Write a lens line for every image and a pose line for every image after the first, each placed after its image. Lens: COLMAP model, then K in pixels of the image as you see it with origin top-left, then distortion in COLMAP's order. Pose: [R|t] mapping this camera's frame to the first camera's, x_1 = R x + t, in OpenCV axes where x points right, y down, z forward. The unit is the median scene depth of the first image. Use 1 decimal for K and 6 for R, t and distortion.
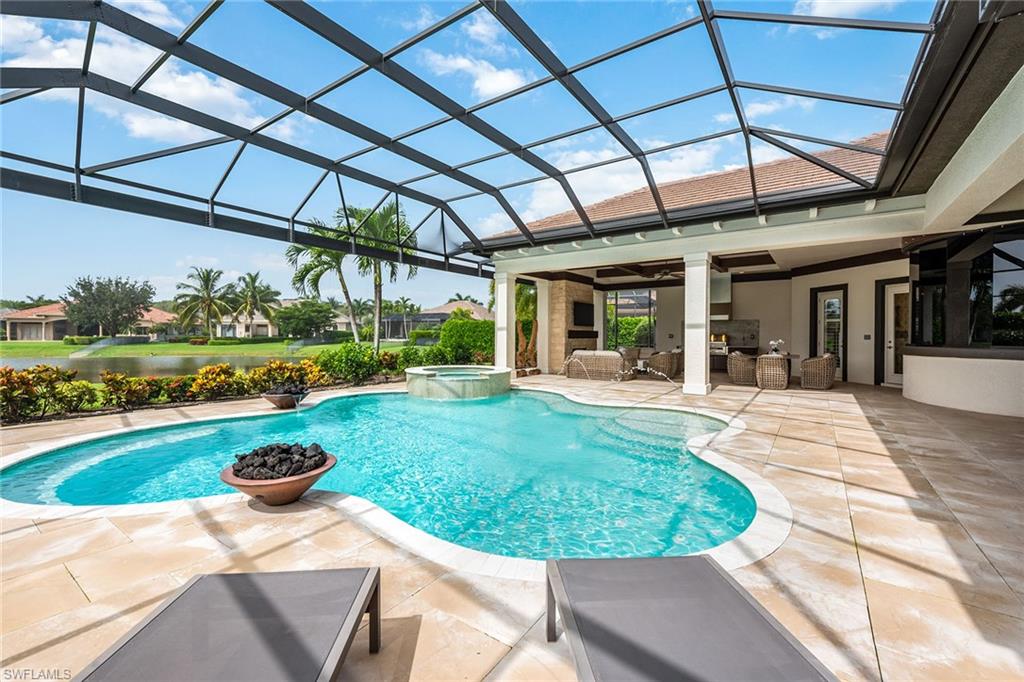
lens RADIAL K [[422.4, 0, 517.9], [0, 422.4, 342.8], [0, 0, 1]] dist [0.009790, -0.003022]
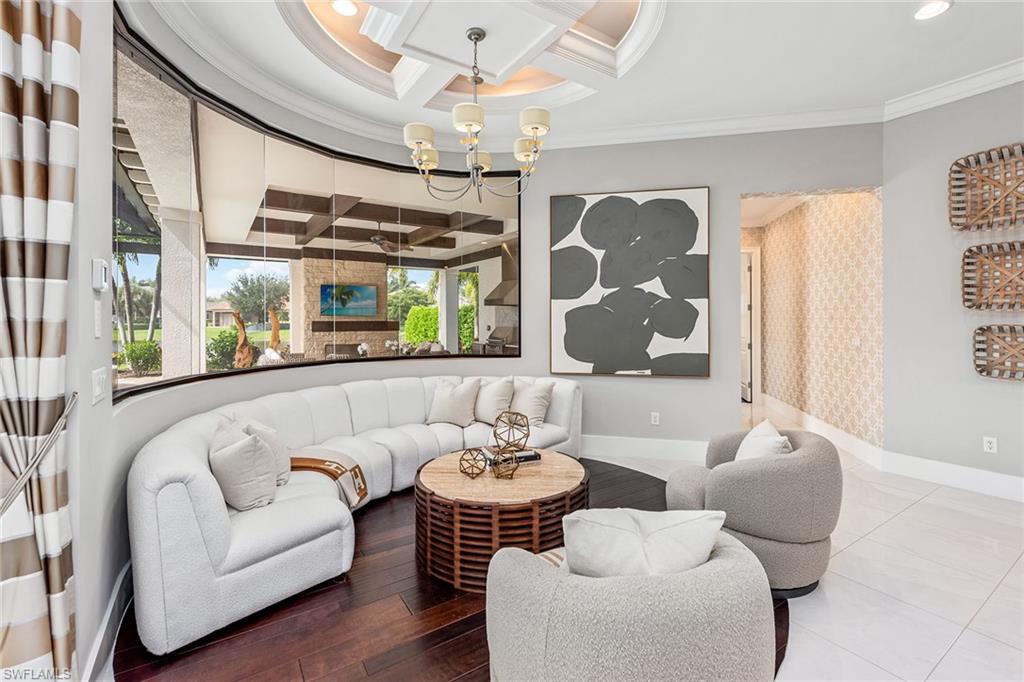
lens RADIAL K [[457.7, 0, 512.2], [0, 457.7, 318.1], [0, 0, 1]] dist [0.014256, -0.003931]
pose [[0.924671, -0.006555, -0.380711, 0.760378], [-0.001510, 0.999781, -0.020881, -0.018534], [0.380765, 0.019883, 0.924458, 0.348350]]
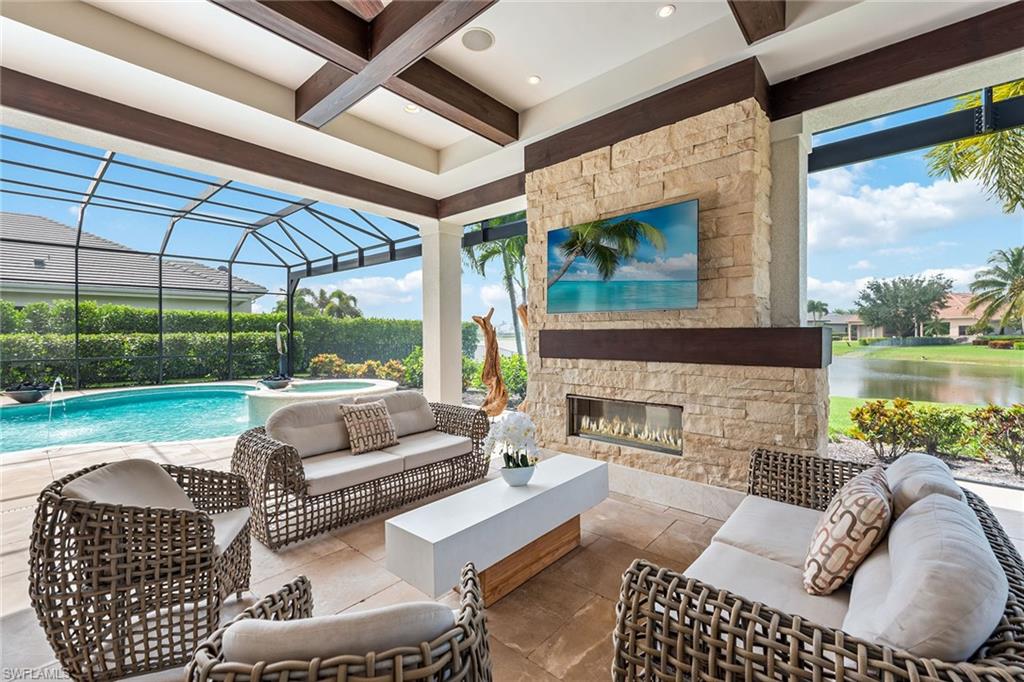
lens RADIAL K [[422.4, 0, 511.2], [0, 422.4, 337.7], [0, 0, 1]] dist [0.009790, -0.003022]
pose [[-0.110769, -0.000614, -0.993846, 0.413068], [-0.010636, 0.999943, 0.000567, -0.024236], [0.993789, 0.010633, -0.110769, 0.983935]]
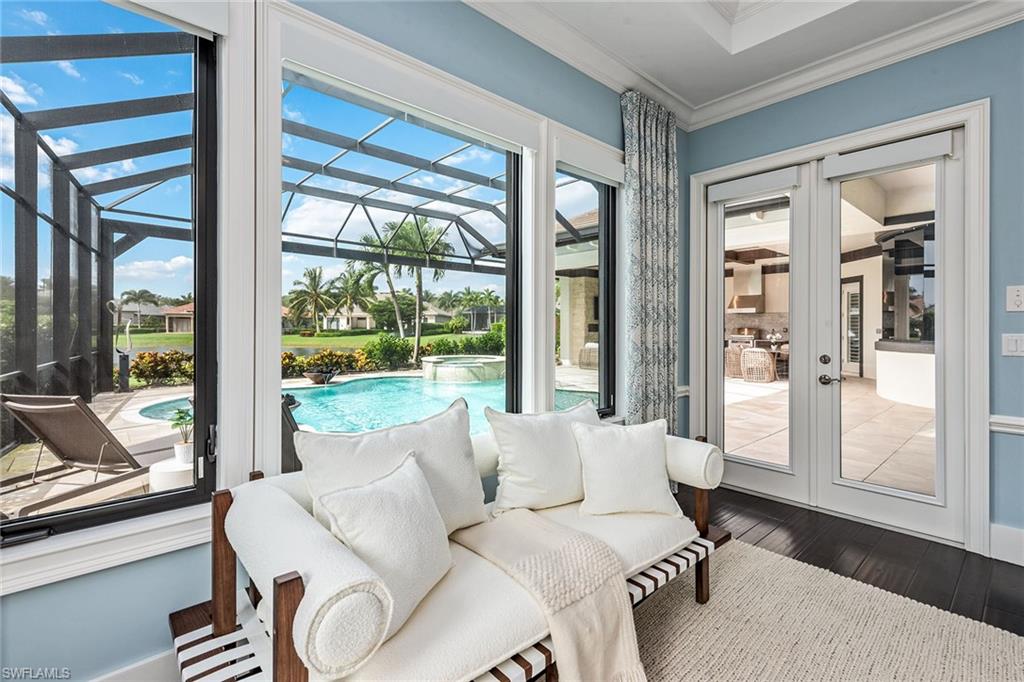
lens RADIAL K [[457.7, 0, 518.9], [0, 457.7, 326.3], [0, 0, 1]] dist [0.014256, -0.003931]
pose [[0.974747, -0.001427, -0.223309, 0.199730], [-0.002903, 0.999814, -0.019062, -0.001330], [0.223294, 0.019229, 0.974561, -0.144935]]
